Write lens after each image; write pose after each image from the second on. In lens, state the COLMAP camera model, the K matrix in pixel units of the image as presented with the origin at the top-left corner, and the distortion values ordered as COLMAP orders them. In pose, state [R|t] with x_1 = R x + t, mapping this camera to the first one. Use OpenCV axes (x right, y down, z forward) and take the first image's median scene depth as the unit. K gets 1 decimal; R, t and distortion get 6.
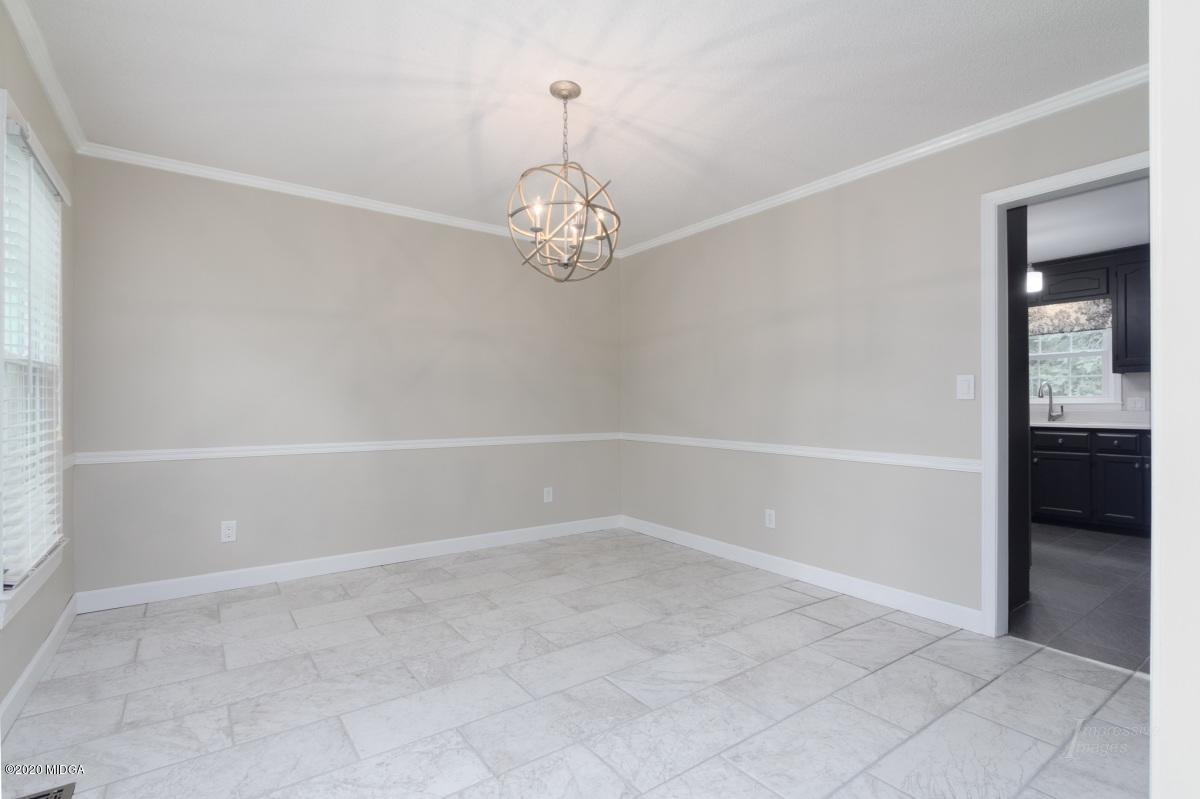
lens RADIAL K [[570.2, 0, 600.0], [0, 570.2, 399.5], [0, 0, 1]] dist [0.000867, -0.006357]
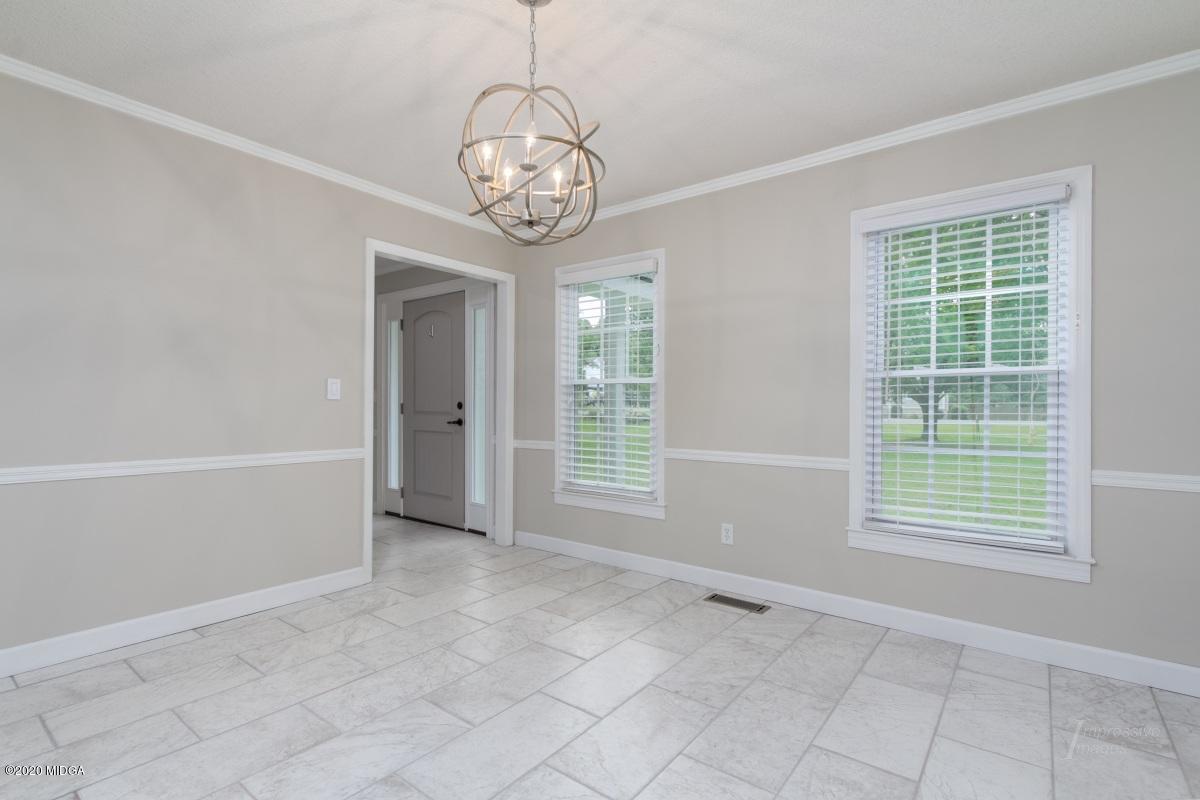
lens RADIAL K [[570.2, 0, 600.0], [0, 570.2, 400.0], [0, 0, 1]] dist [0.000867, -0.006357]
pose [[-0.958926, -0.009657, -0.283490, 0.026344], [-0.005084, 0.999845, -0.016862, 0.005391], [0.283609, -0.014728, -0.958827, 0.687386]]
